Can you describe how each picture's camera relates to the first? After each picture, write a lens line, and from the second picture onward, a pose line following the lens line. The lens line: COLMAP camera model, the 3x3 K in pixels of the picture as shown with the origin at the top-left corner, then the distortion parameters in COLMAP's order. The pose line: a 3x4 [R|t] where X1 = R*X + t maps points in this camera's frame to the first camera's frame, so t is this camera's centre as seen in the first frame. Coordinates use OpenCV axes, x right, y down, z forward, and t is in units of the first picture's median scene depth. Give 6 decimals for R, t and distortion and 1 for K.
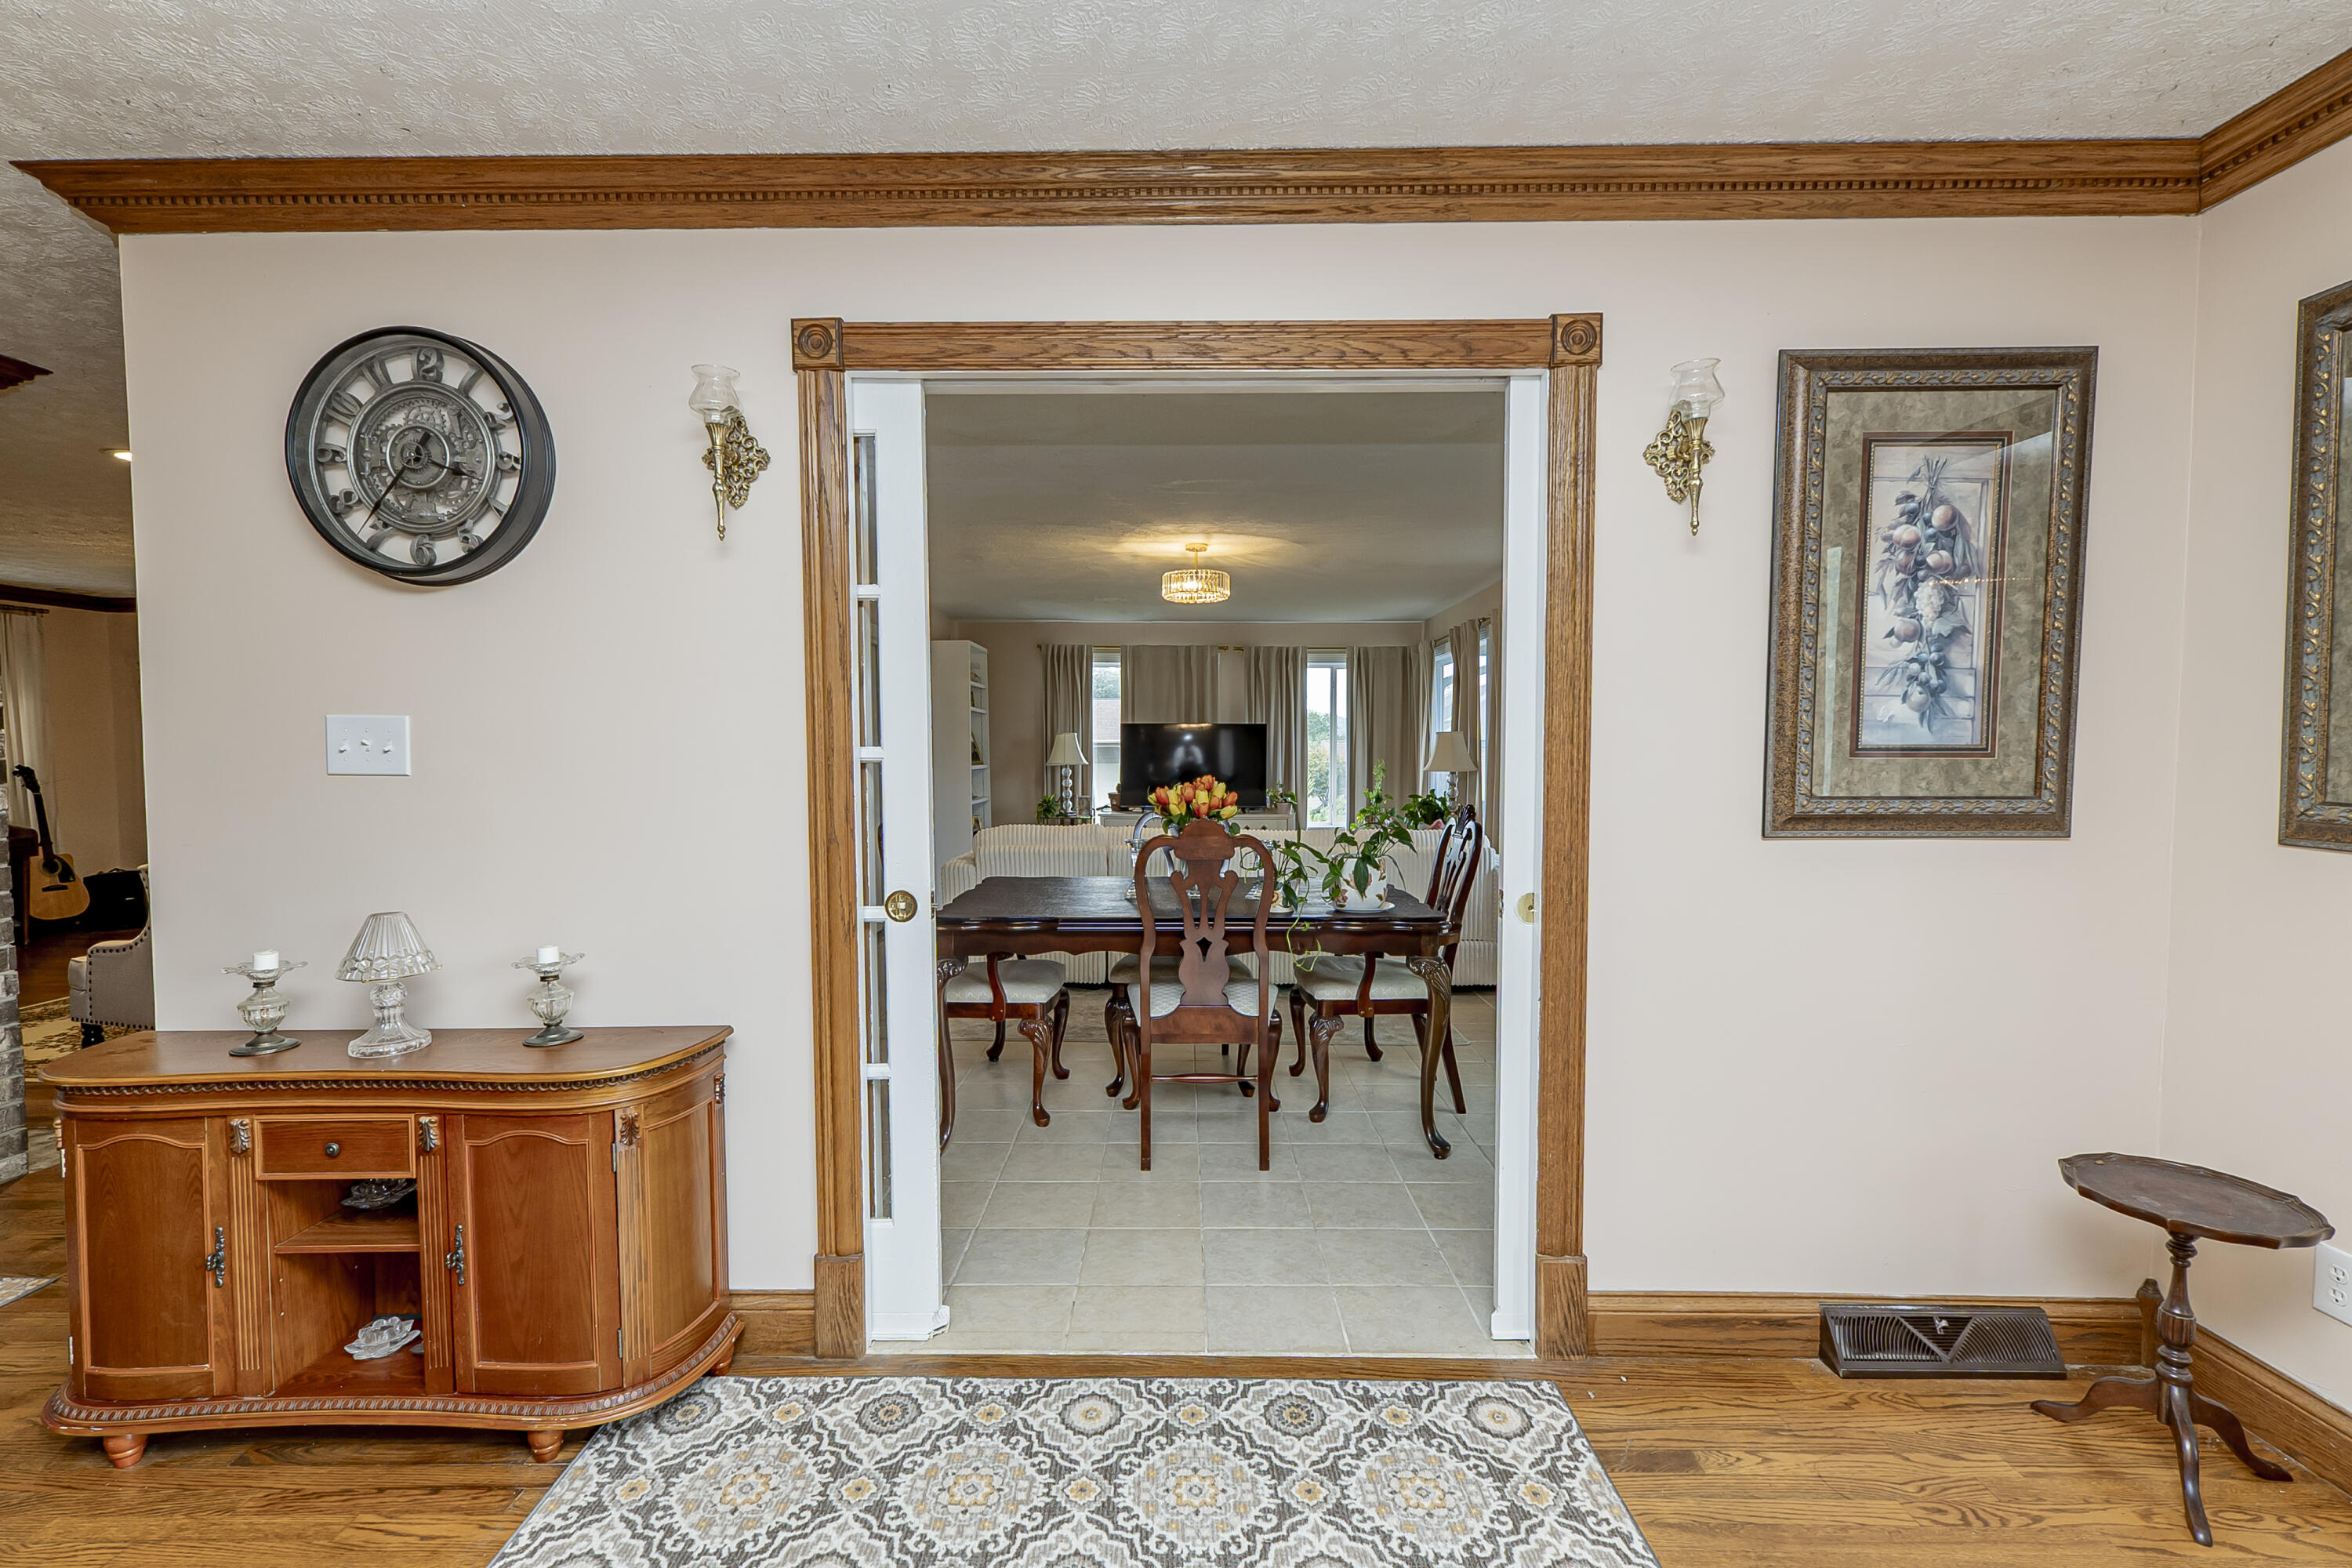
lens RADIAL K [[1007.0, 0, 1176.0], [0, 1007.0, 784.0], [0, 0, 1]] dist [0.000225, 0.000119]
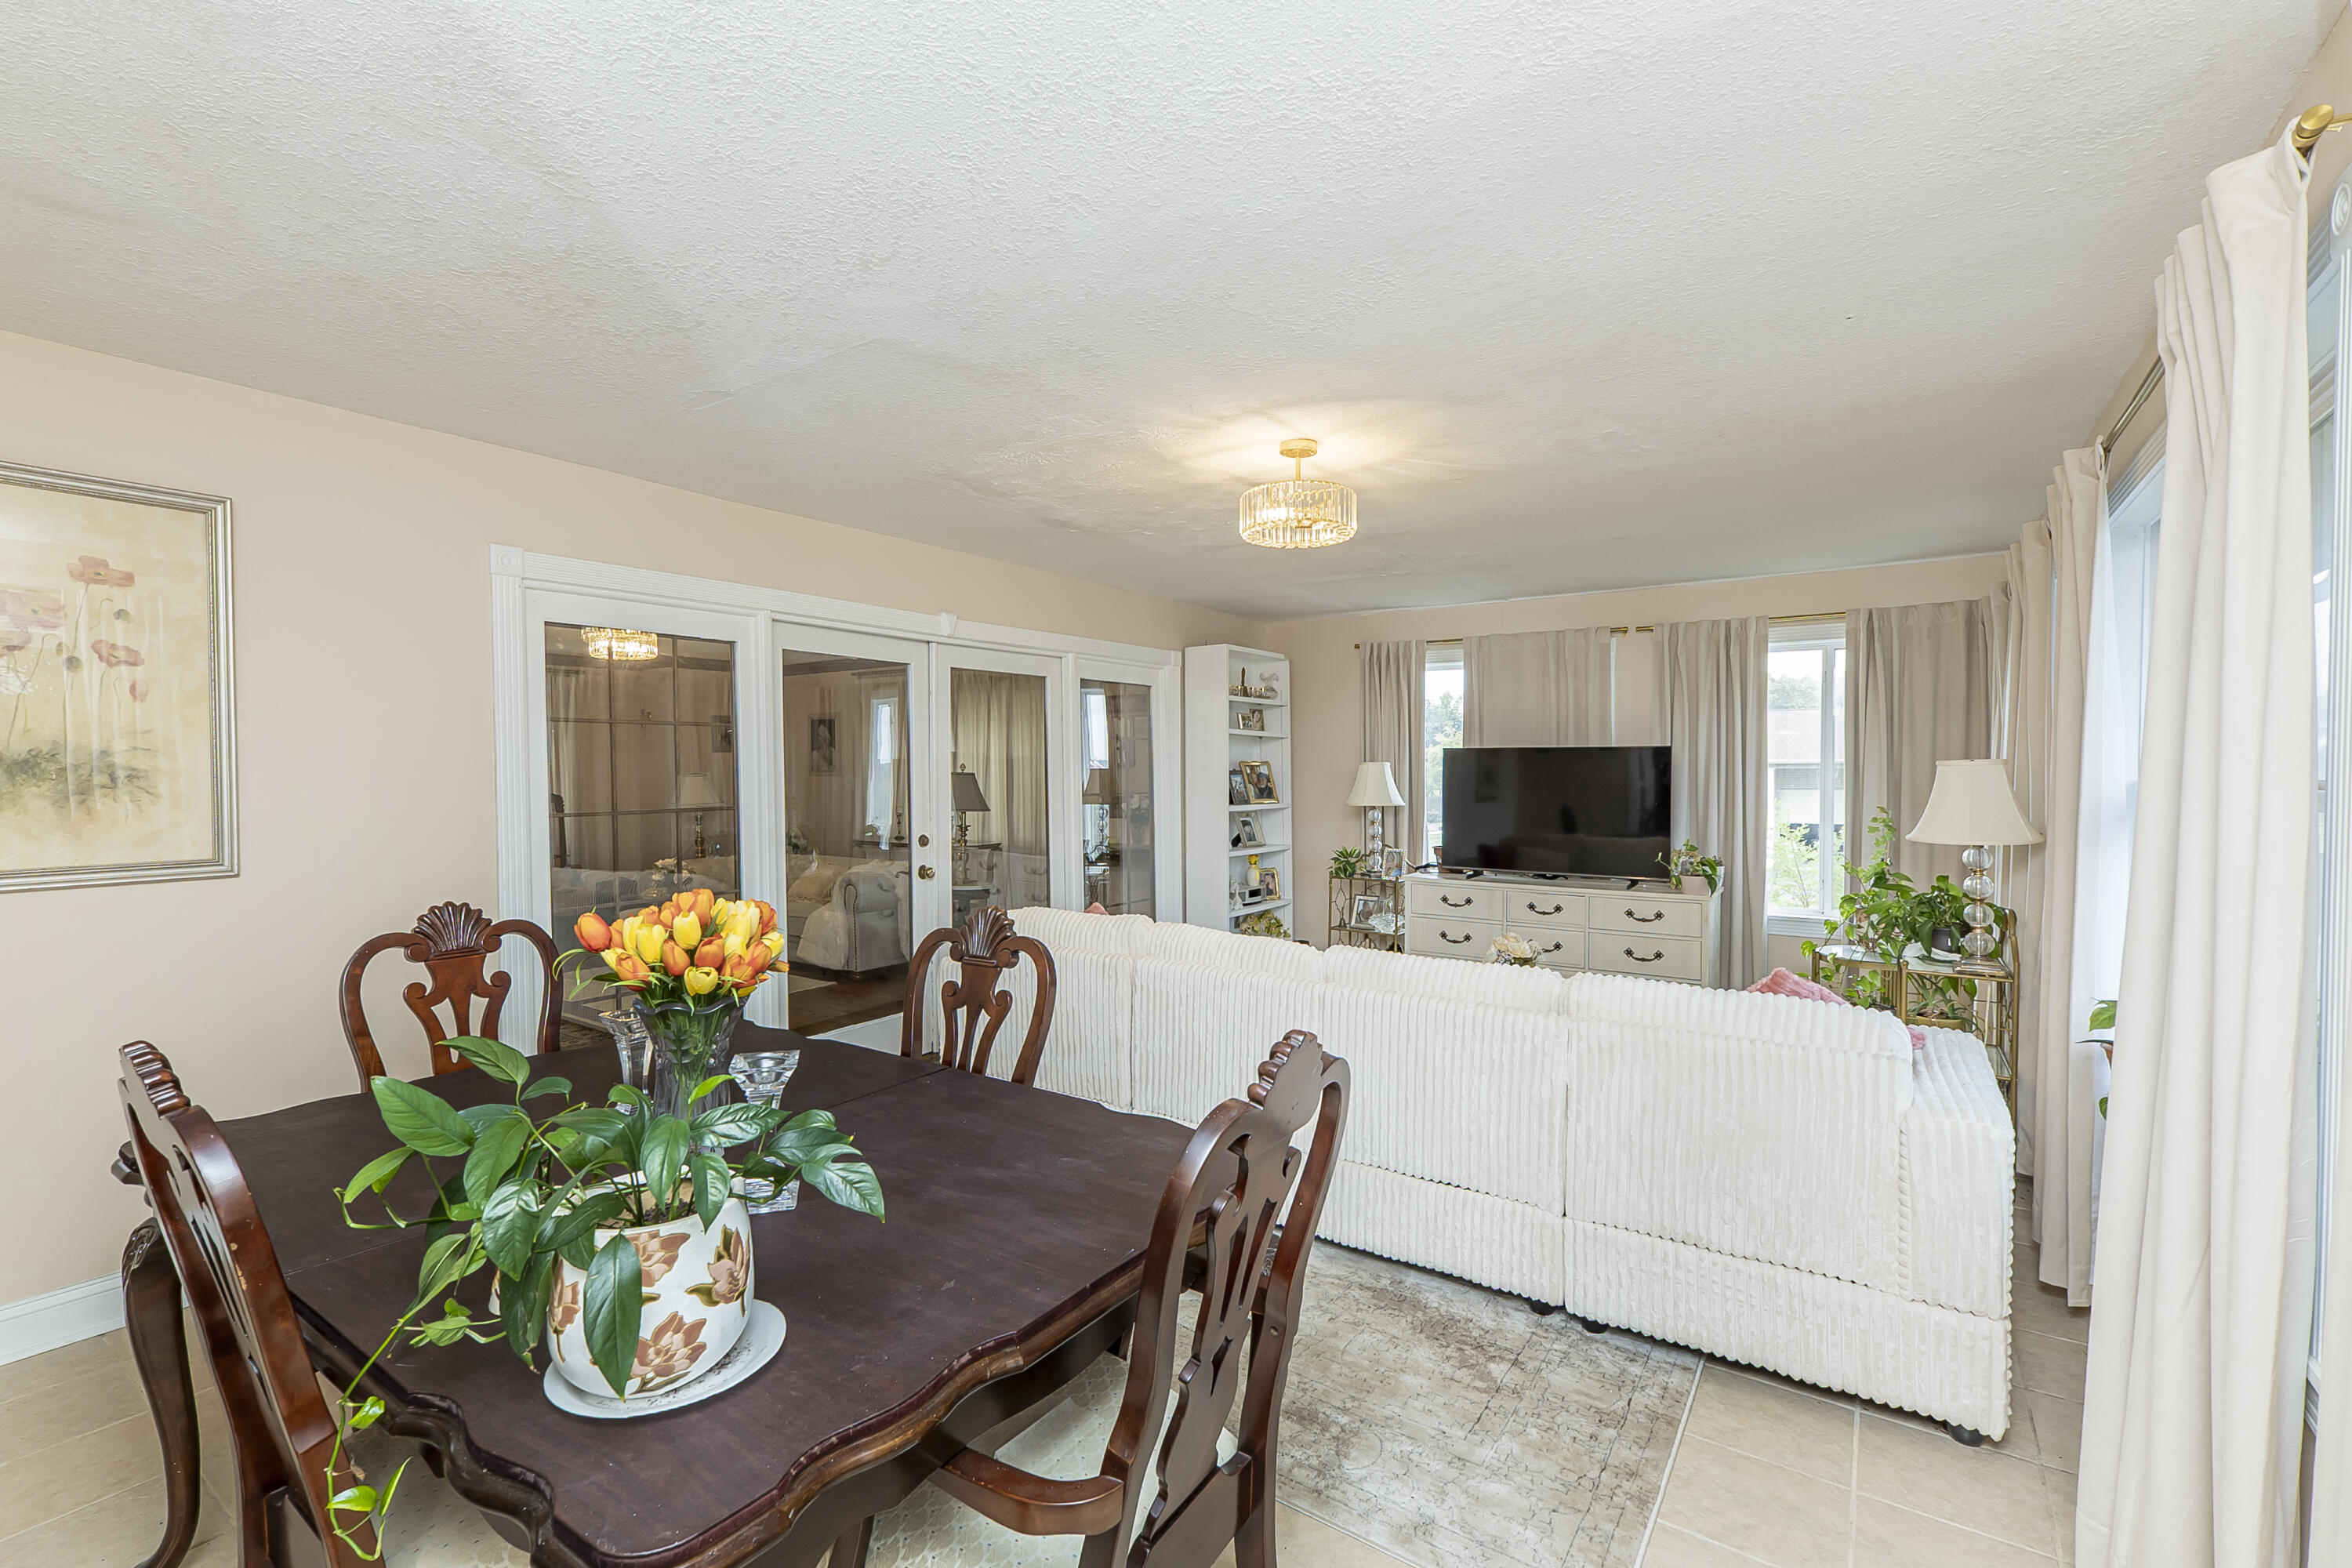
lens RADIAL K [[1007.0, 0, 1176.0], [0, 1007.0, 784.0], [0, 0, 1]] dist [0.000225, 0.000119]
pose [[0.828346, 0.008106, -0.560158, 0.192002], [-0.019941, 0.999688, -0.015022, -0.021608], [0.559862, 0.023613, 0.828250, 0.329991]]
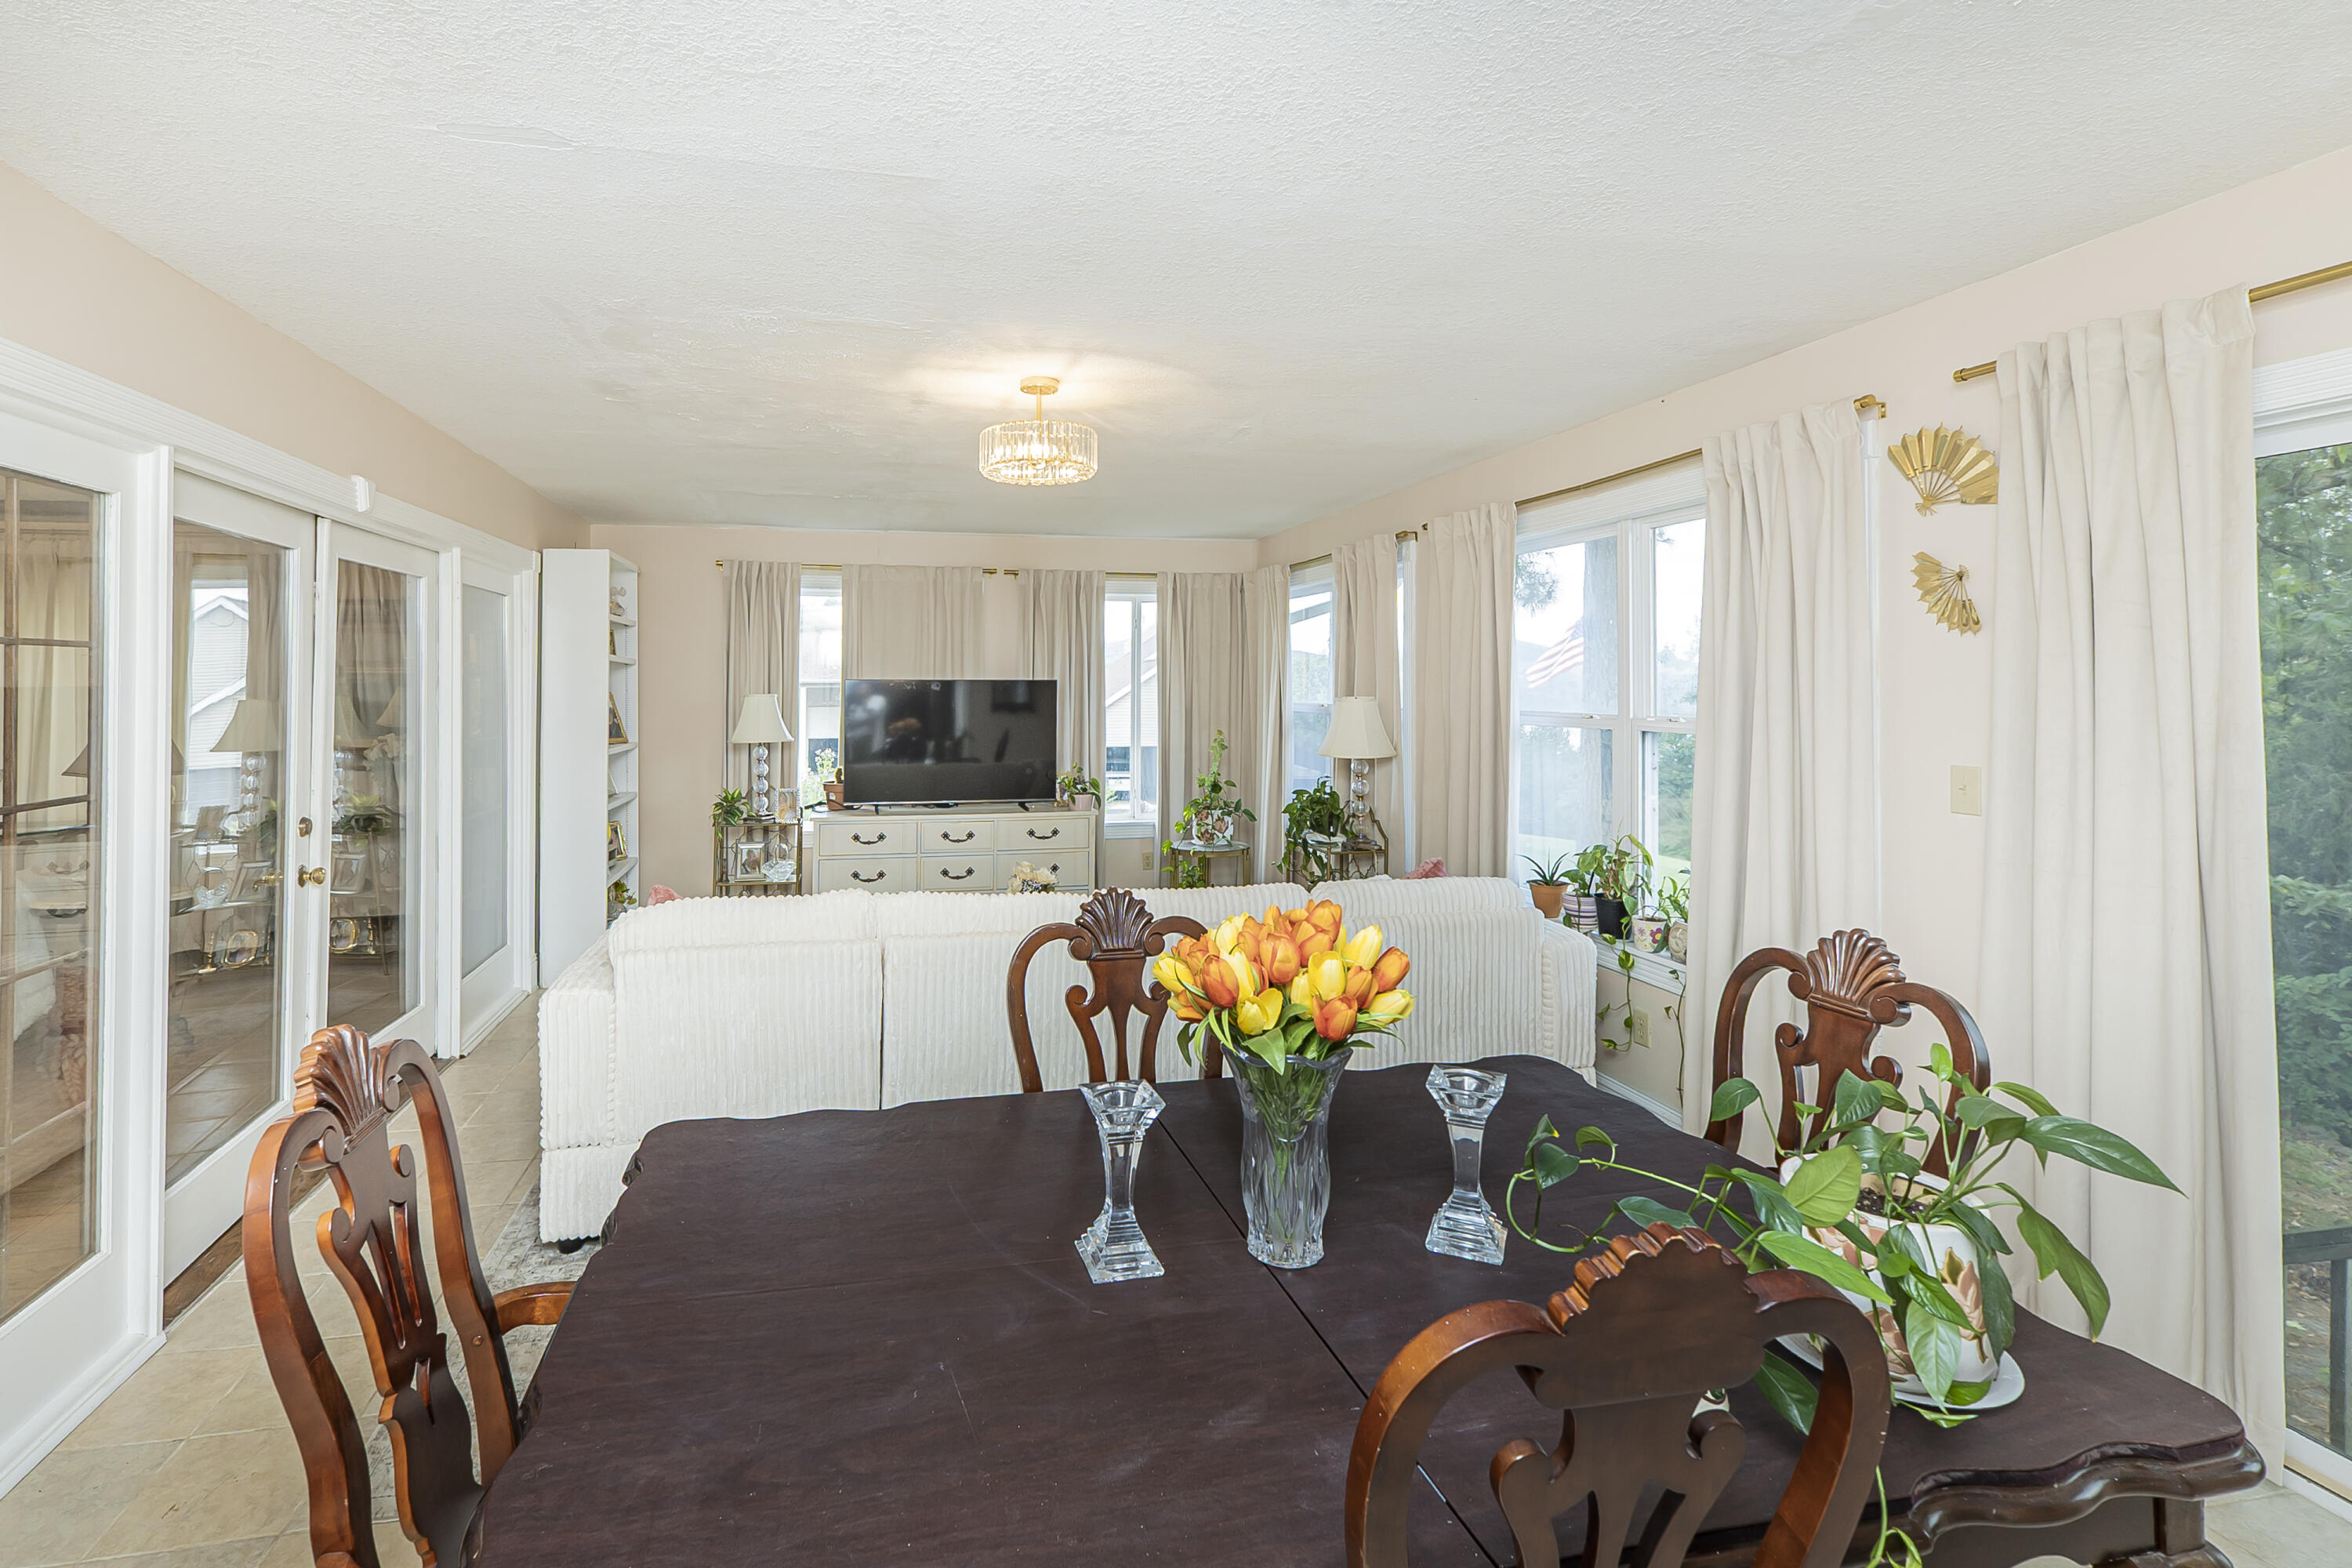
lens RADIAL K [[1068.7, 0, 1053.3], [0, 1068.7, 655.2], [0, 0, 1]] dist [0.000269, 0.000362]
pose [[0.980194, 0.005306, 0.197971, -0.062054], [0.007536, 0.997918, -0.064059, -0.030352], [-0.197898, 0.064283, 0.978113, 0.286084]]
